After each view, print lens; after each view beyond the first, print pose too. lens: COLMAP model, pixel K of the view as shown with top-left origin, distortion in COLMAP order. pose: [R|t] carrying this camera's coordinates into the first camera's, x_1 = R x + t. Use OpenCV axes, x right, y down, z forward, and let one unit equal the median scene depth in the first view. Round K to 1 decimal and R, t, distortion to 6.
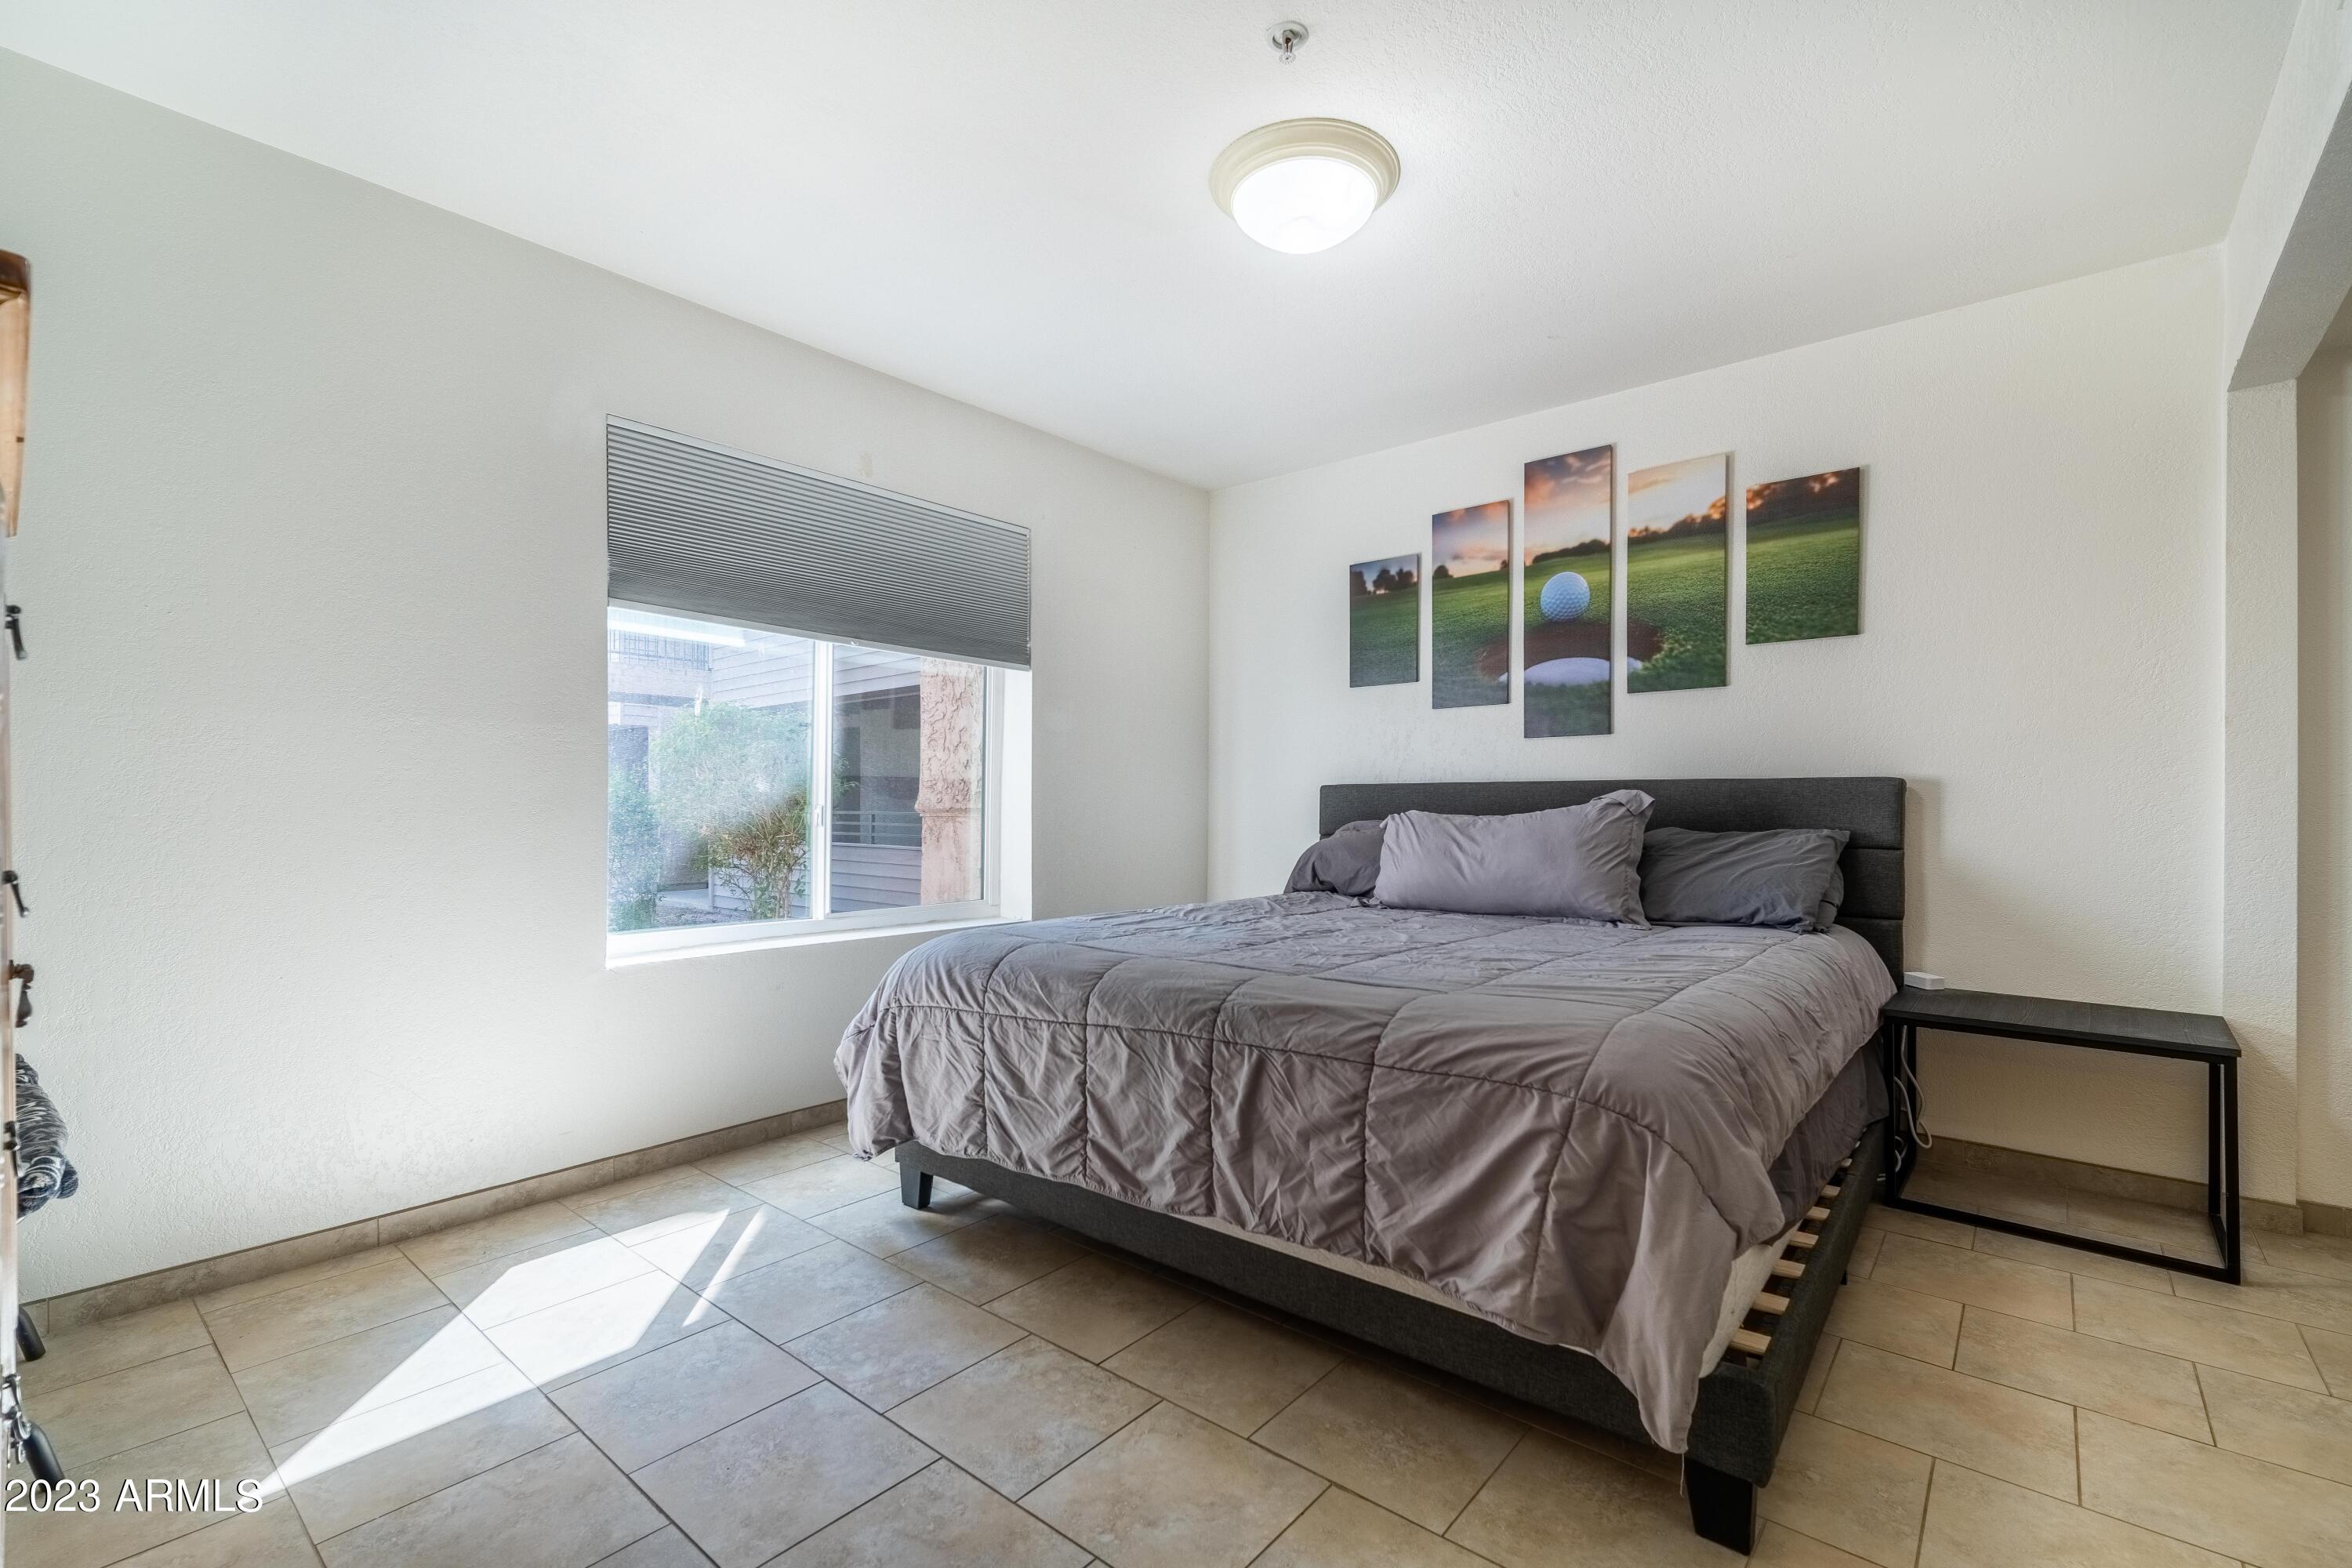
lens RADIAL K [[1131.7, 0, 1206.6], [0, 1131.7, 805.3], [0, 0, 1]] dist [0.005236, 0.000408]
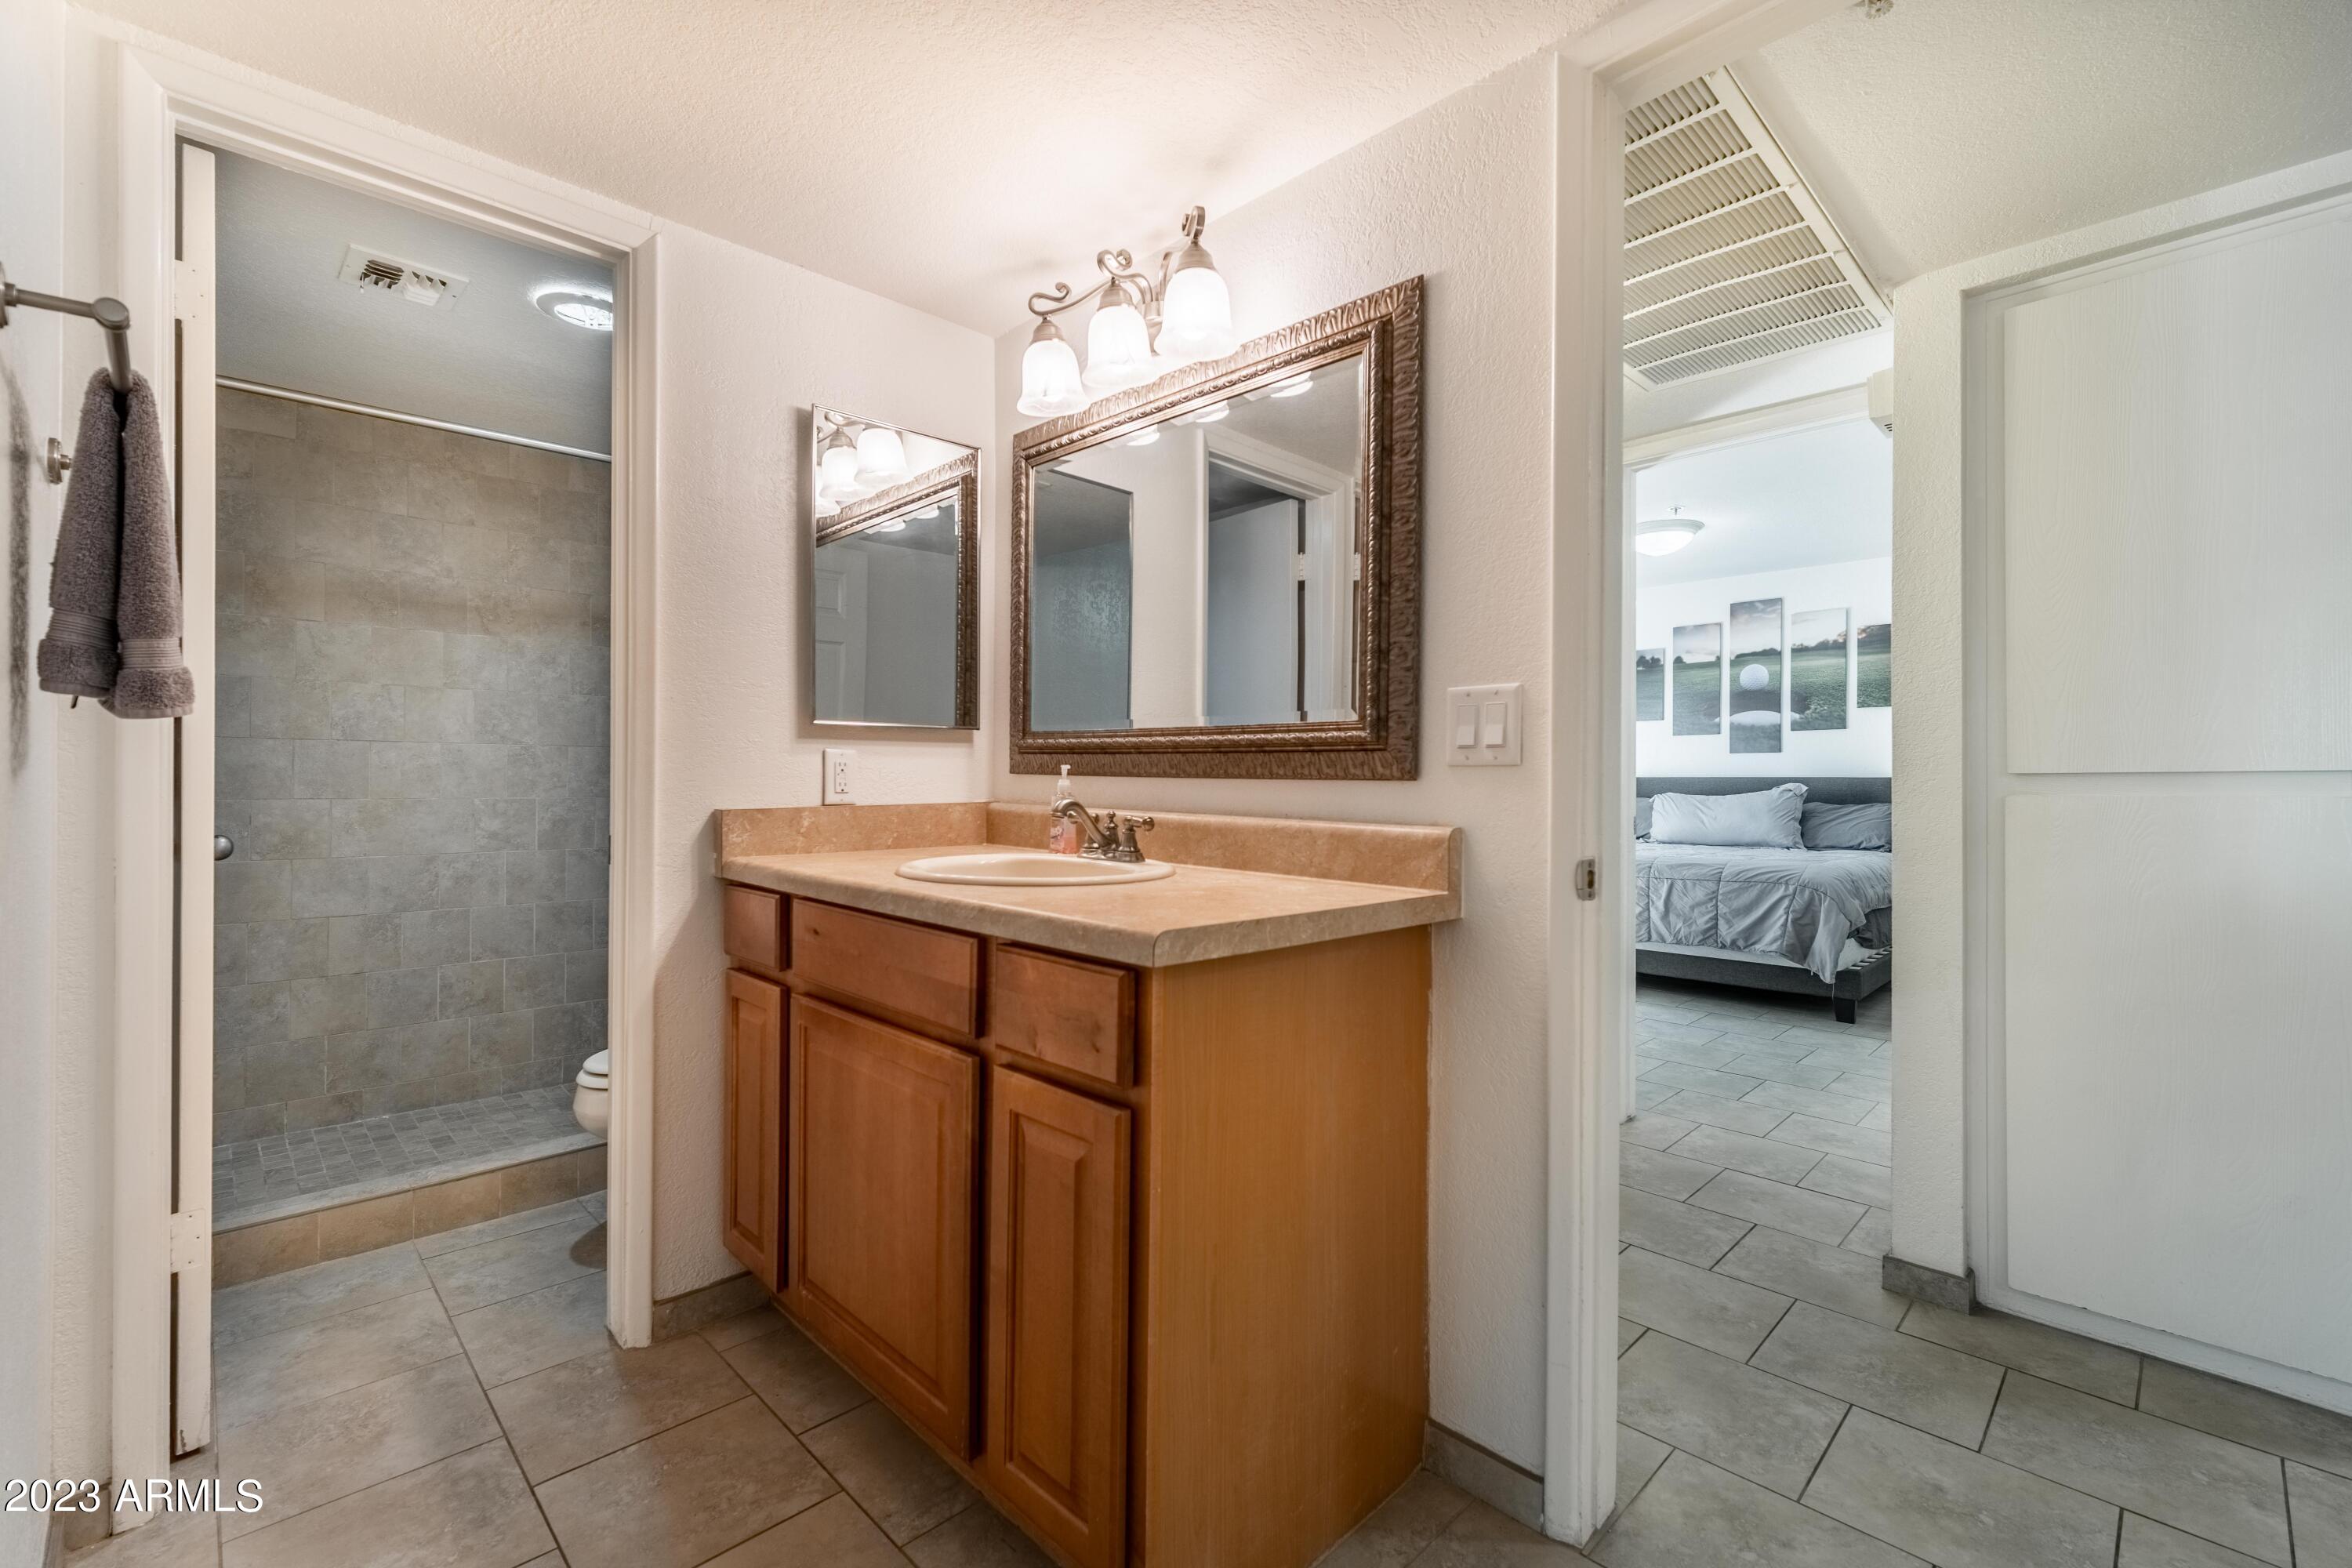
lens RADIAL K [[1006.8, 0, 1258.7], [0, 1006.8, 783.7], [0, 0, 1]] dist [0.007597, -0.000955]
pose [[0.995520, 0.002651, -0.094509, -0.368690], [-0.002714, 0.999996, -0.000536, -0.008425], [0.094507, 0.000790, 0.995524, -0.793059]]
